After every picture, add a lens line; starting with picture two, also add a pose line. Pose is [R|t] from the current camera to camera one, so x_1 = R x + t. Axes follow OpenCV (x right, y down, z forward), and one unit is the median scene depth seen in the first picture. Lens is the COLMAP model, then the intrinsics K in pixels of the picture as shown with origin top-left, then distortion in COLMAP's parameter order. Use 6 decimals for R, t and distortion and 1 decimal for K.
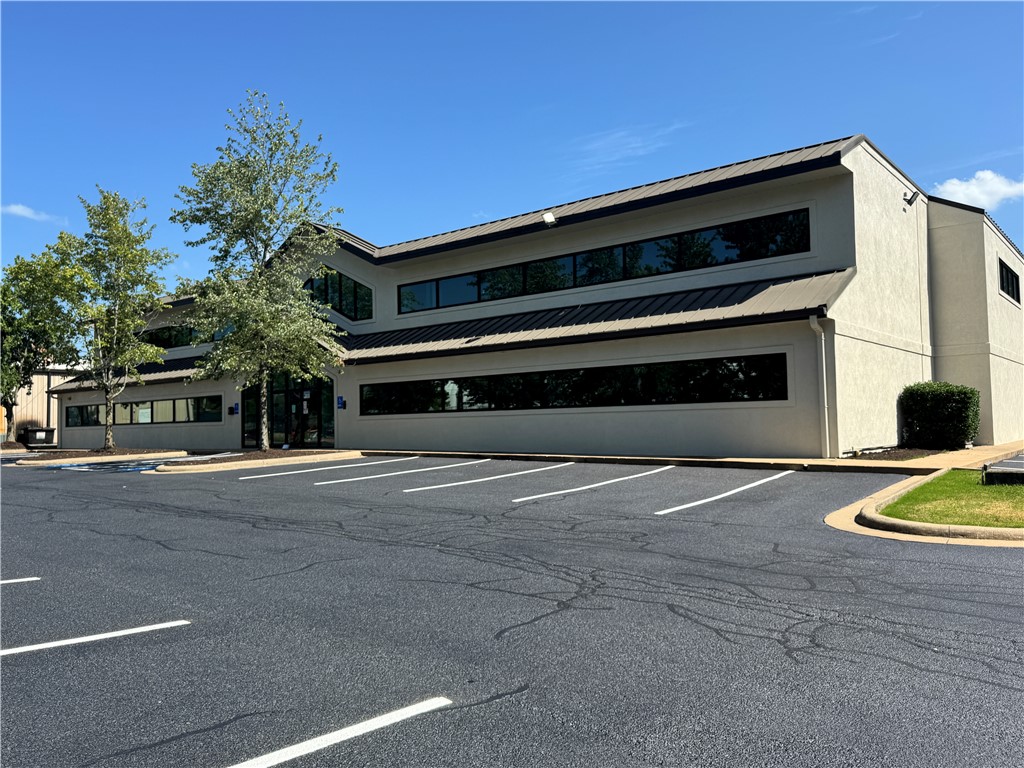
lens RADIAL K [[771.9, 0, 452.3], [0, 771.9, 388.7], [0, 0, 1]] dist [0.108615, -0.129480]
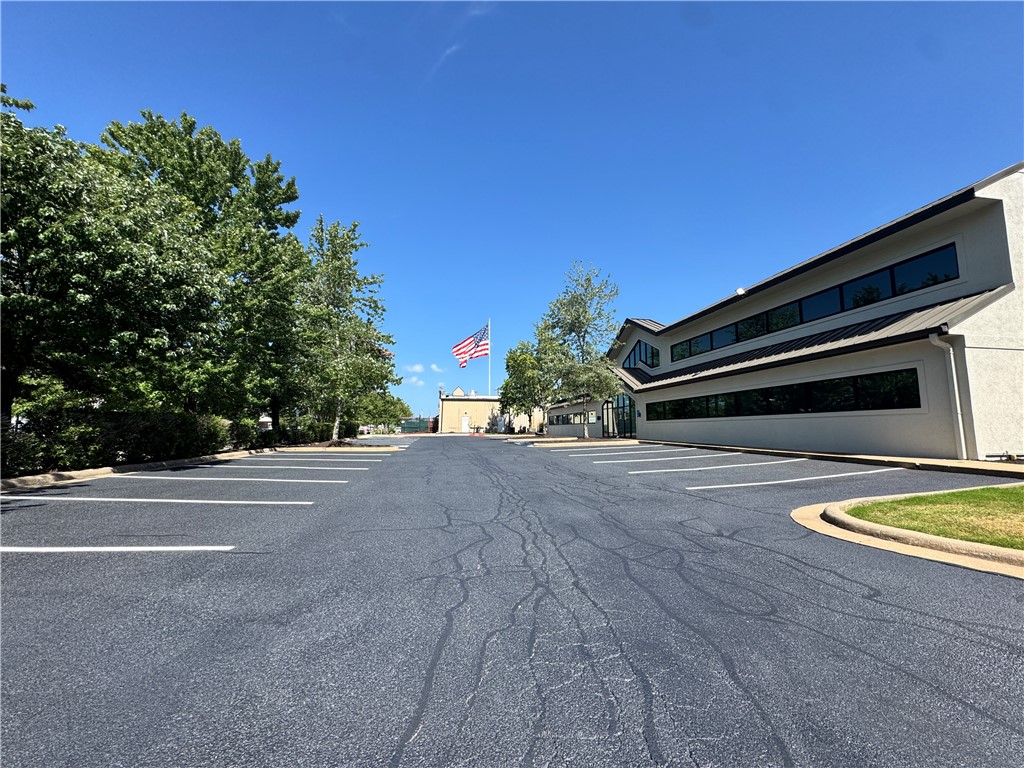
lens RADIAL K [[387.0, 0, 514.3], [0, 387.0, 387.6], [0, 0, 1]] dist [-0.001173, -0.000031]
pose [[0.773490, -0.047671, -0.632013, 0.245718], [0.014124, 0.998216, -0.058007, 0.006777], [0.633651, 0.035941, 0.772784, 0.128140]]
